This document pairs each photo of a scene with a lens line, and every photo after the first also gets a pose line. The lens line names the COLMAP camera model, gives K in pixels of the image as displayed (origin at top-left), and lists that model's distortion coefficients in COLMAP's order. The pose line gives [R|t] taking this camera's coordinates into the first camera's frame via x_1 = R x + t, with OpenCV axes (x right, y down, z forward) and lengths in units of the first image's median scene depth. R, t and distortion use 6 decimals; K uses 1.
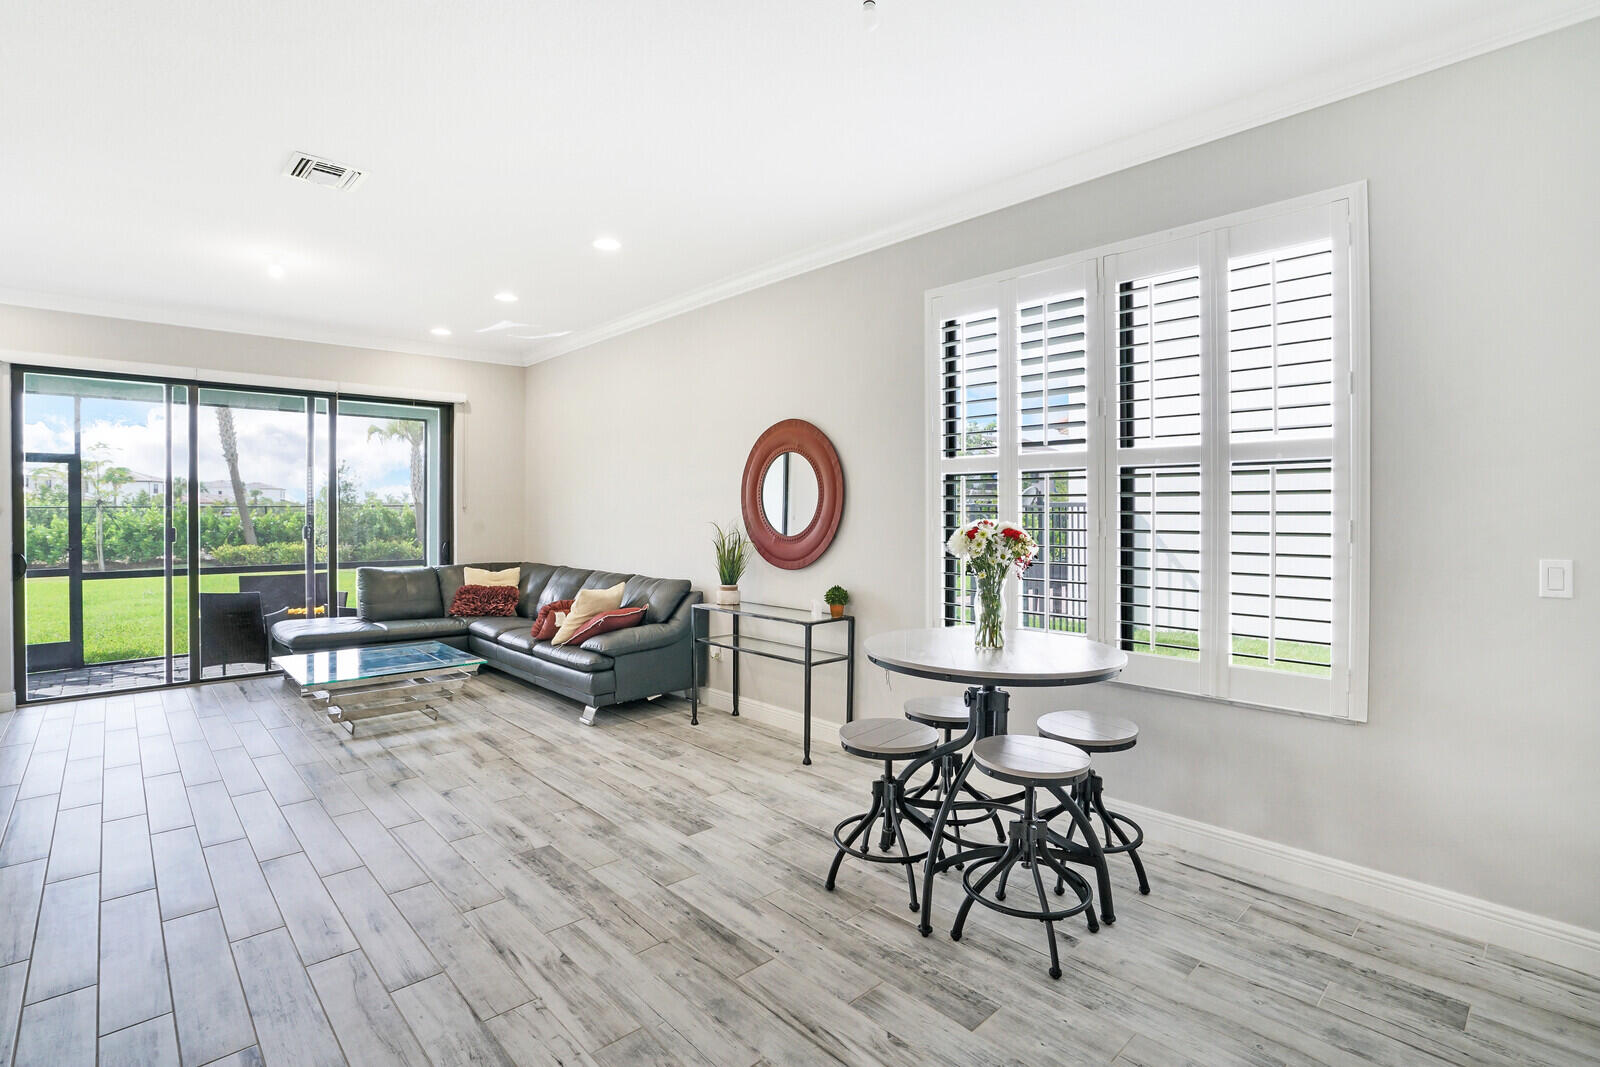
lens RADIAL K [[768.1, 0, 806.9], [0, 768.1, 511.0], [0, 0, 1]] dist [-0.028631, 0.003154]
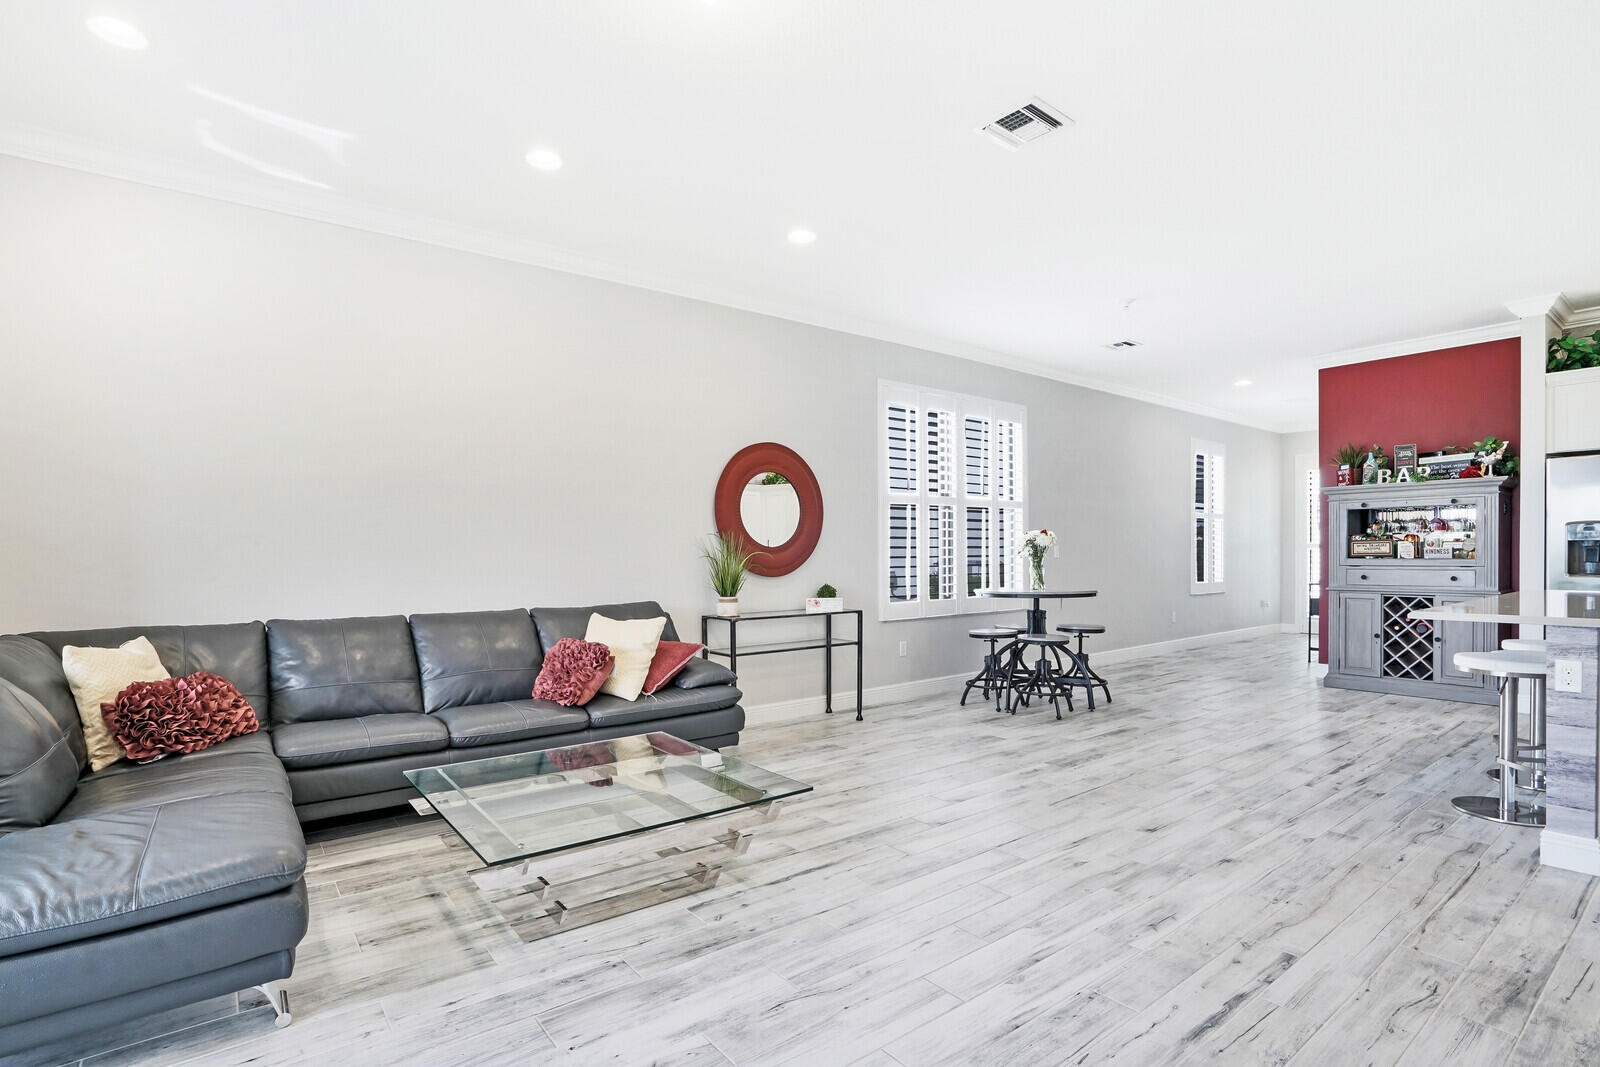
lens RADIAL K [[768.1, 0, 808.1], [0, 768.1, 552.4], [0, 0, 1]] dist [-0.028631, 0.003154]
pose [[0.088700, 0.001111, 0.996058, -1.190071], [0.007993, 0.999966, -0.001827, 0.045677], [-0.996026, 0.008124, 0.088688, 0.892280]]
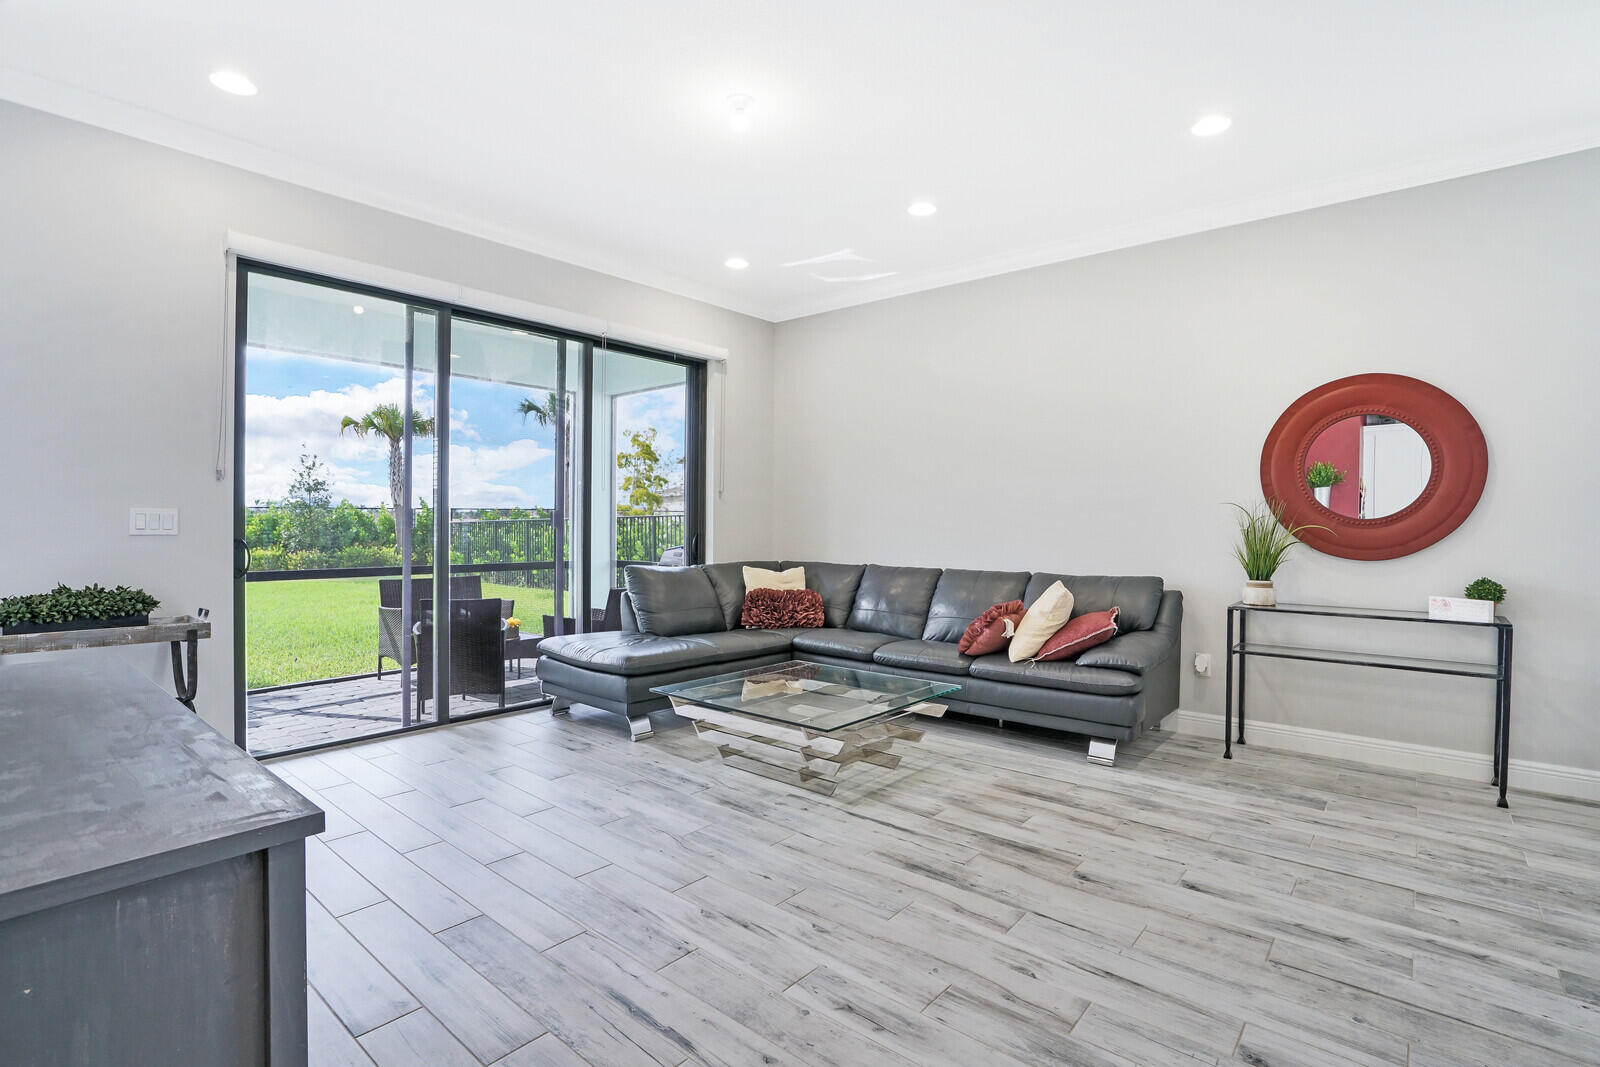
lens RADIAL K [[768.1, 0, 802.5], [0, 768.1, 517.7], [0, 0, 1]] dist [-0.028631, 0.003154]
pose [[0.992838, 0.004637, 0.119380, -0.728085], [-0.003887, 0.999971, -0.006518, 0.043315], [-0.119406, 0.006007, 0.992827, 0.307267]]
